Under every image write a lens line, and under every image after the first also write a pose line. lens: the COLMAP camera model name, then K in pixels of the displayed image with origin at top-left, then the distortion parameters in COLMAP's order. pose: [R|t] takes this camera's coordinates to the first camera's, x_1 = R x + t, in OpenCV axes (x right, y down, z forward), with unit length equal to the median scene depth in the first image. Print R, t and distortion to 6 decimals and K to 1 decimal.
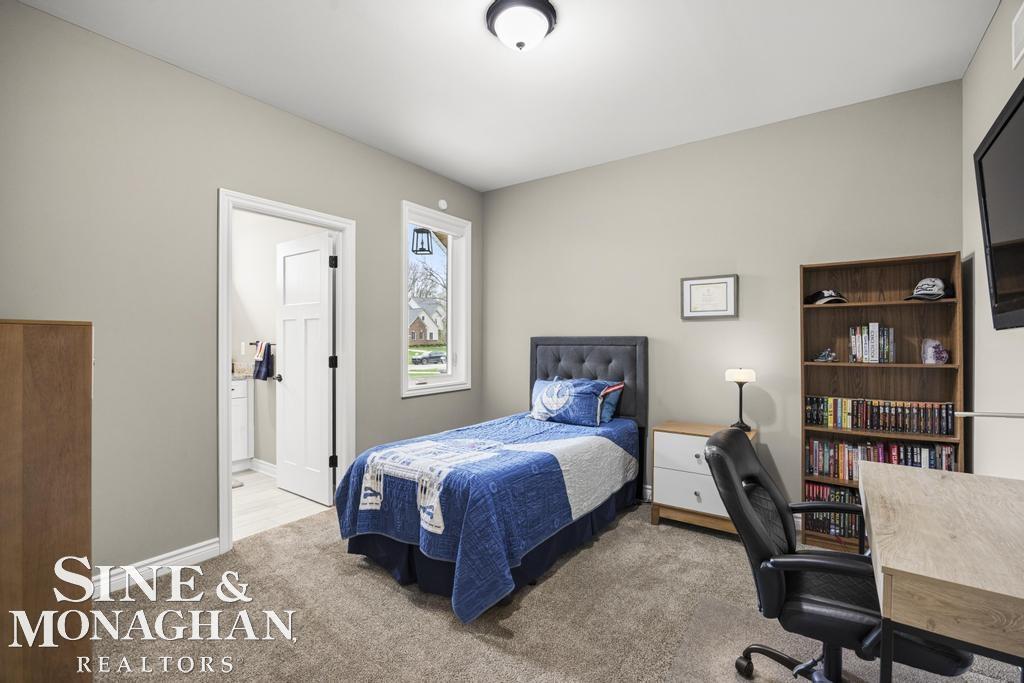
lens RADIAL K [[452.7, 0, 512.0], [0, 452.7, 341.5], [0, 0, 1]] dist [-0.016704, 0.000276]
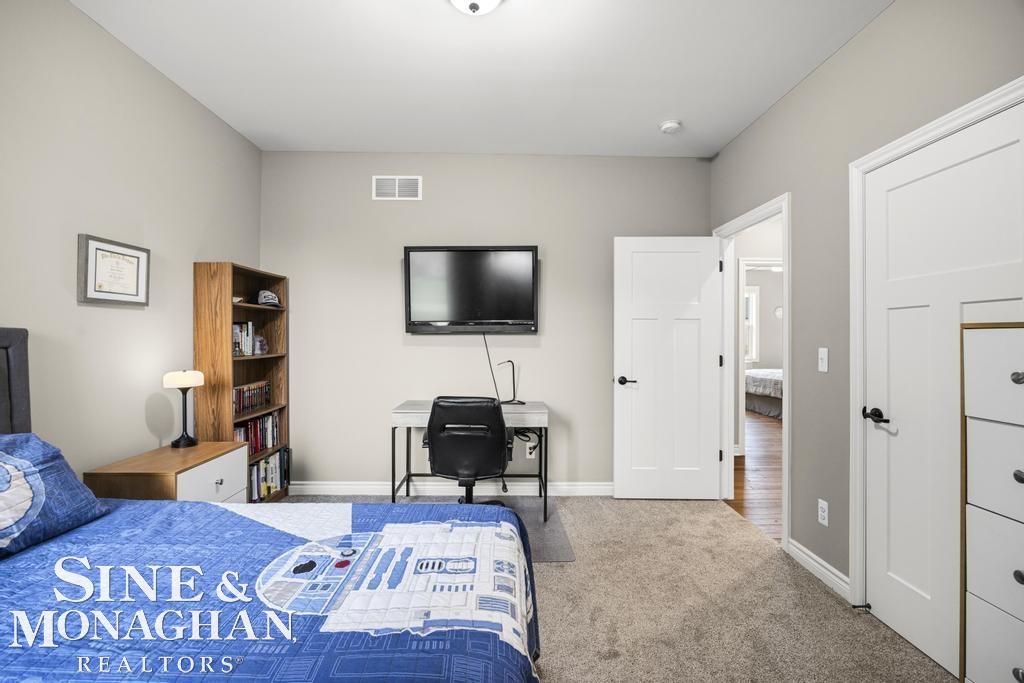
lens RADIAL K [[452.7, 0, 512.0], [0, 452.7, 341.5], [0, 0, 1]] dist [-0.016704, 0.000276]
pose [[-0.600613, -0.006841, 0.799510, -0.485745], [0.004838, 0.999914, 0.012191, -0.000605], [-0.799525, 0.011190, -0.600528, 0.979009]]
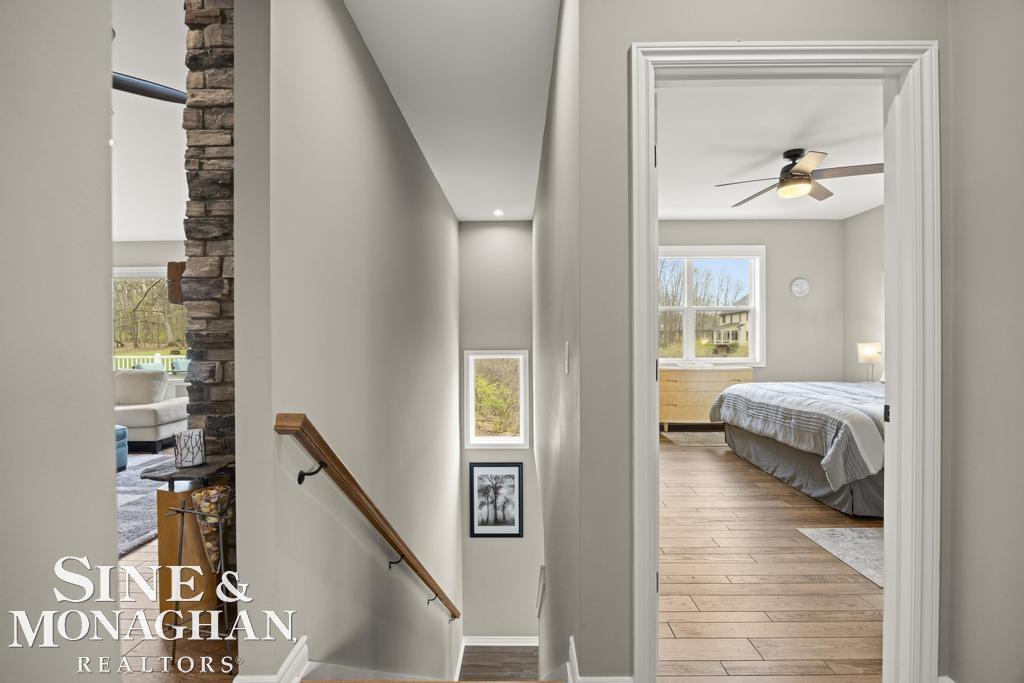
lens RADIAL K [[470.8, 0, 511.9], [0, 470.8, 340.0], [0, 0, 1]] dist [-0.018274, 0.002189]
pose [[-0.581290, -0.014591, 0.813566, -0.474370], [0.002077, 0.999809, 0.019415, 0.000062], [-0.813694, 0.012976, -0.581149, 0.949788]]
